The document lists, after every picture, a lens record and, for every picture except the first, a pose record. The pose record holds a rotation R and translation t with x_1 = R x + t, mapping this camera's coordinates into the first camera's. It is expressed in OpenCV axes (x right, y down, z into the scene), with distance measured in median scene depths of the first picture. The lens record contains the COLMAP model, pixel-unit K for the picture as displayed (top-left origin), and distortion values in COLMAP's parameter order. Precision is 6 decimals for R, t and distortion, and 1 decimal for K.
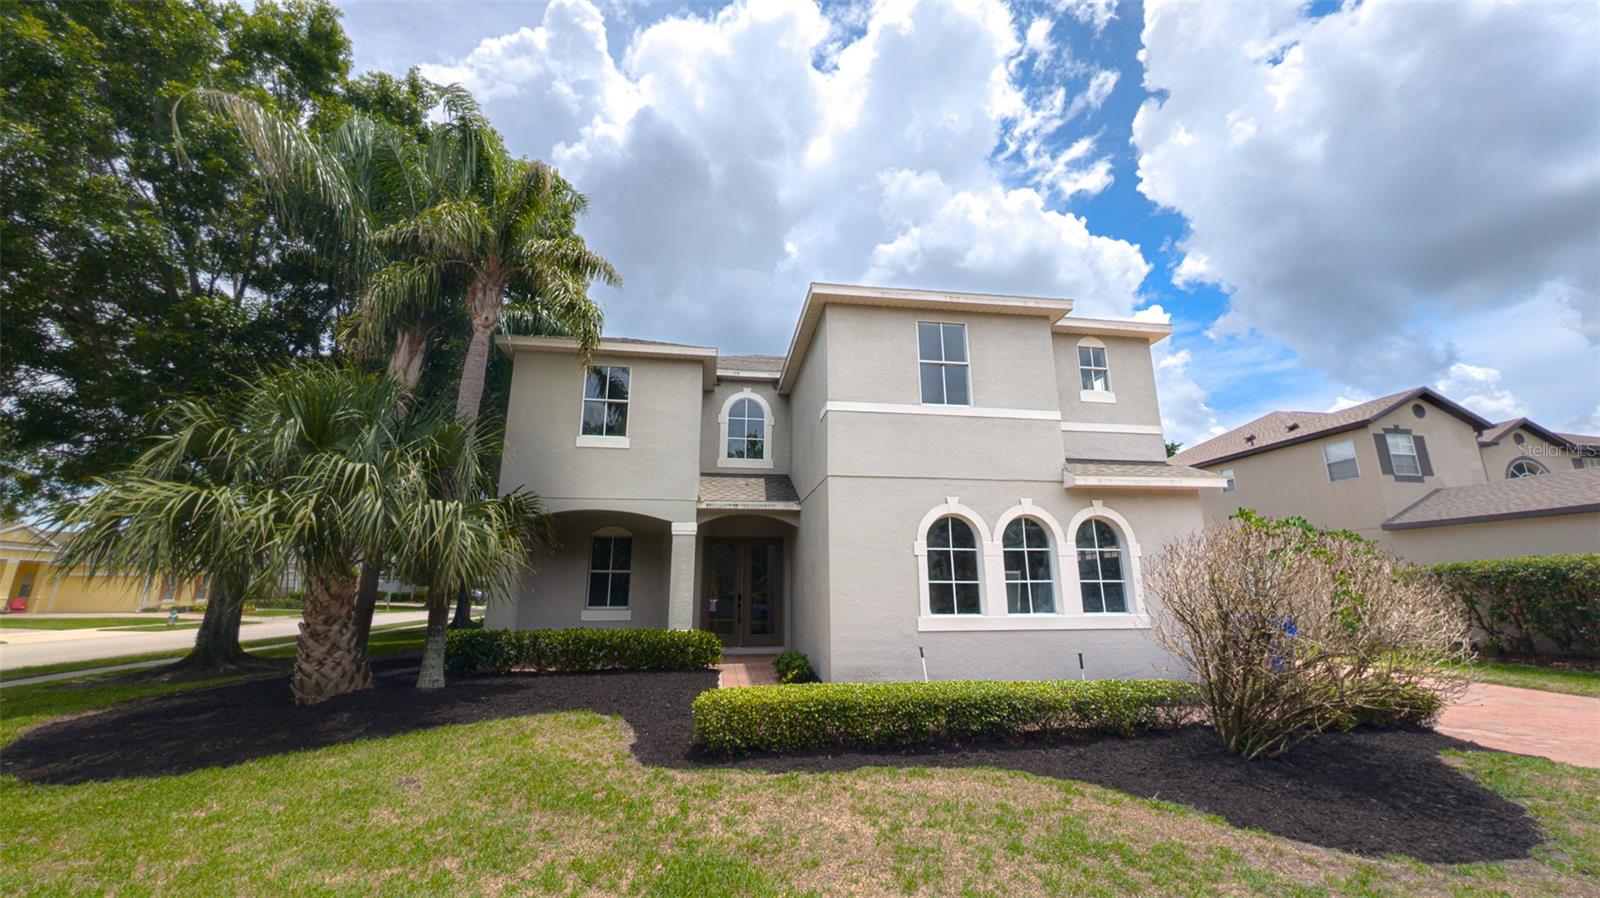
lens RADIAL K [[588.2, 0, 790.8], [0, 588.2, 450.4], [0, 0, 1]] dist [-0.000069, 0.000178]
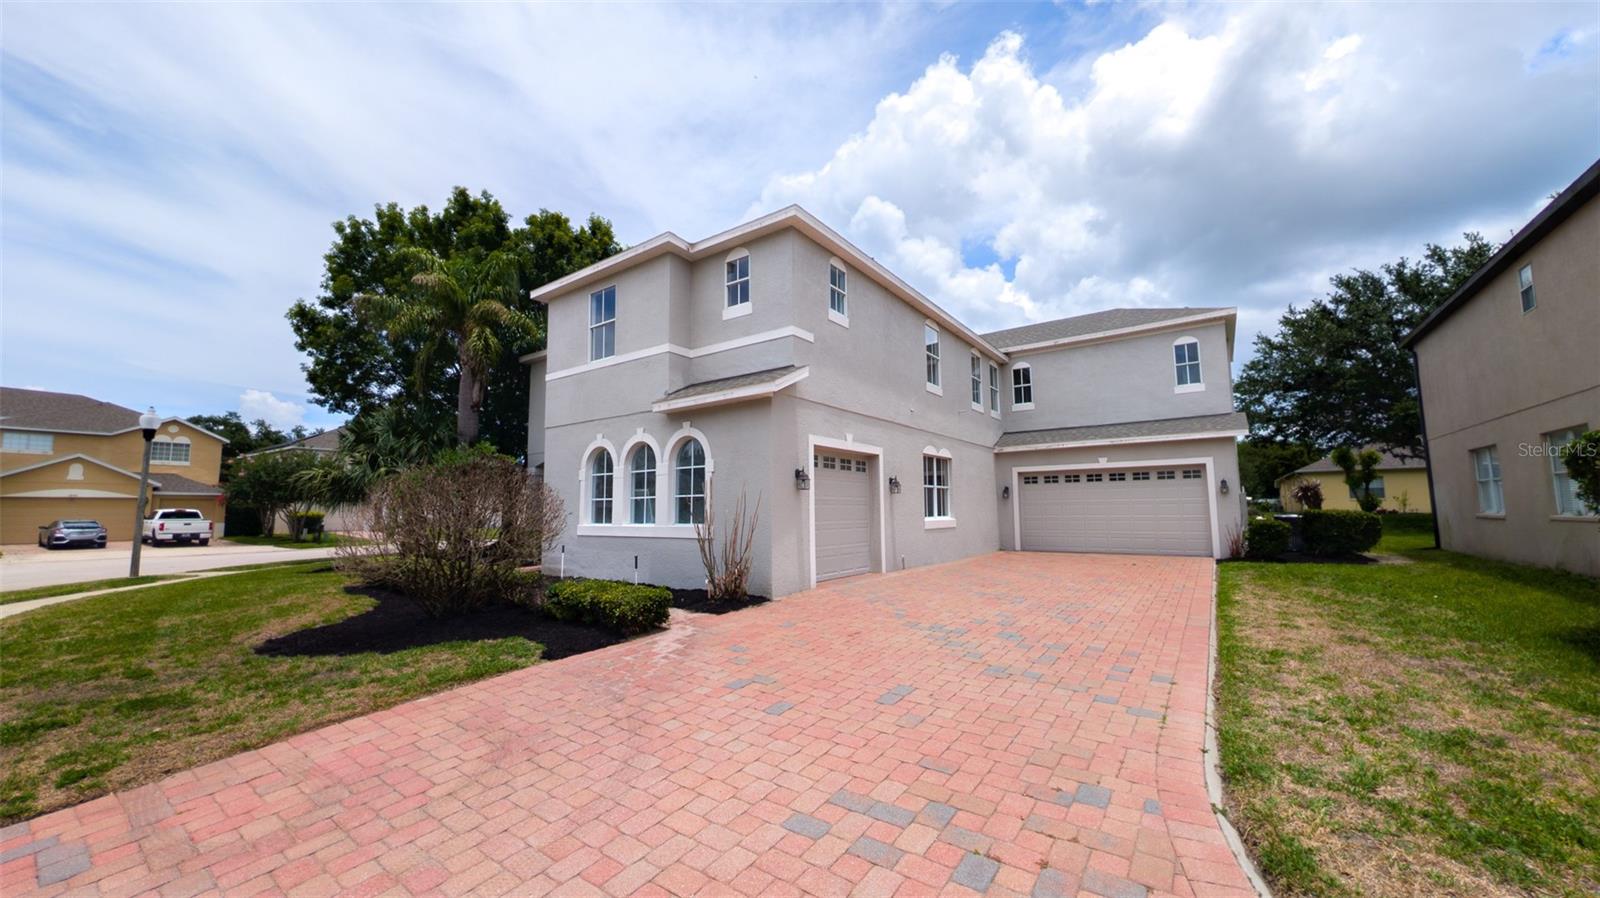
lens RADIAL K [[575.0, 0, 800.0], [0, 575.0, 449.0], [0, 0, 1]] dist [-0.000257, 0.000014]
pose [[0.731126, -0.081951, -0.677303, 1.178122], [0.177750, 0.981354, 0.073136, 0.080778], [0.658681, -0.173863, 0.732060, 0.307882]]
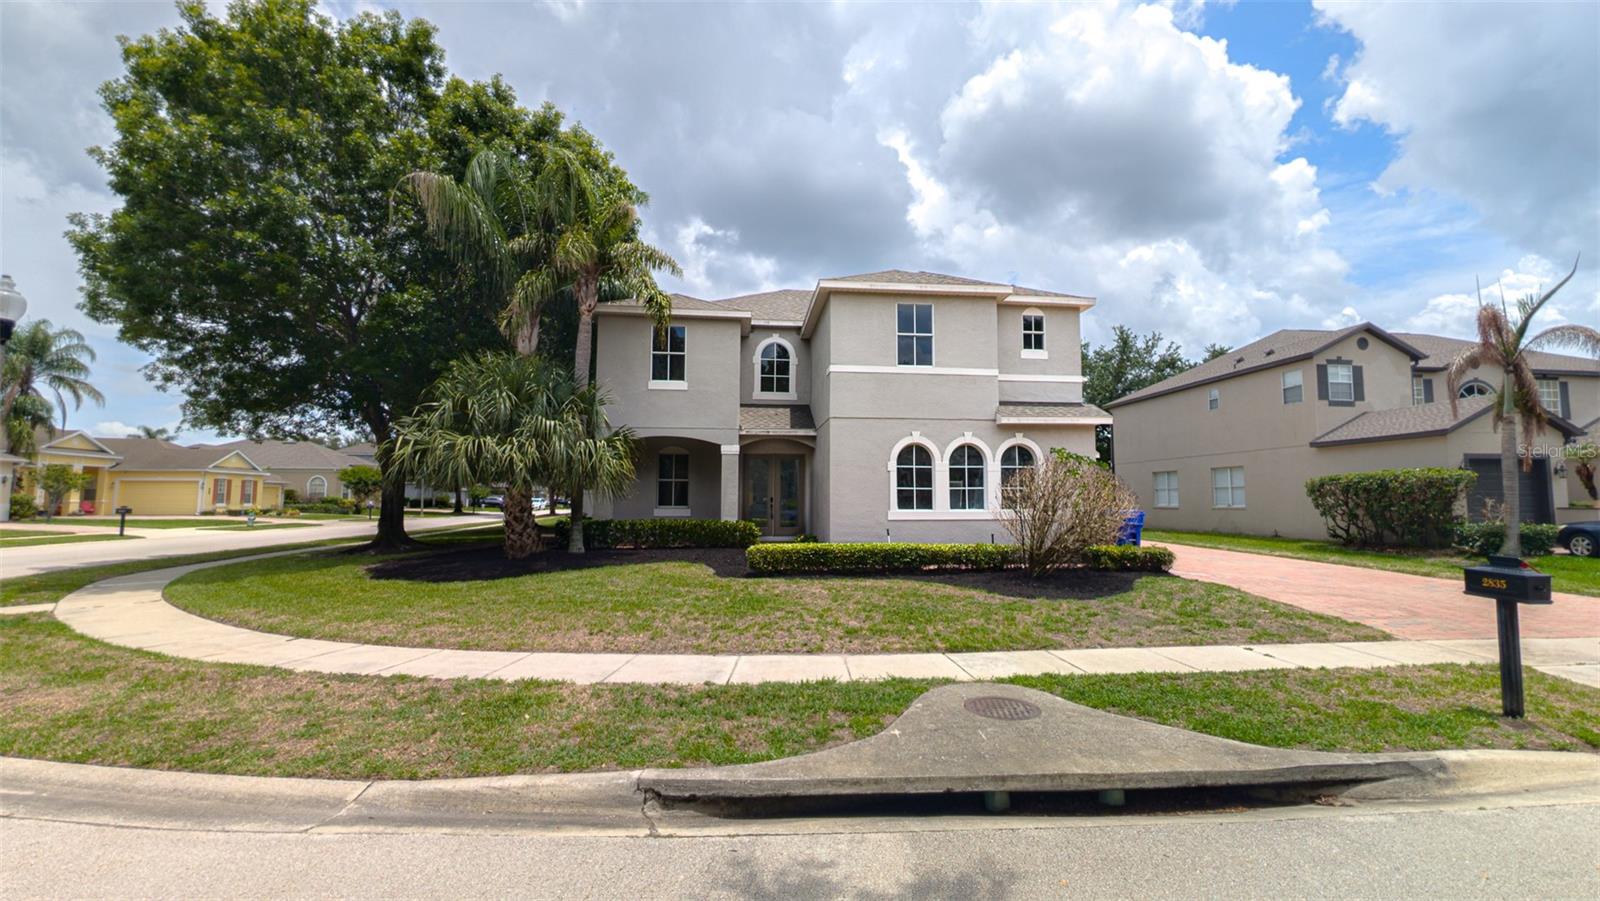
lens RADIAL K [[627.6, 0, 800.0], [0, 627.6, 450.5], [0, 0, 1]] dist [-0.000527, -0.000150]
pose [[0.999104, 0.000166, -0.042324, 0.044613], [0.006526, 0.987427, 0.157941, -0.099919], [0.041818, -0.158076, 0.986541, -0.455548]]
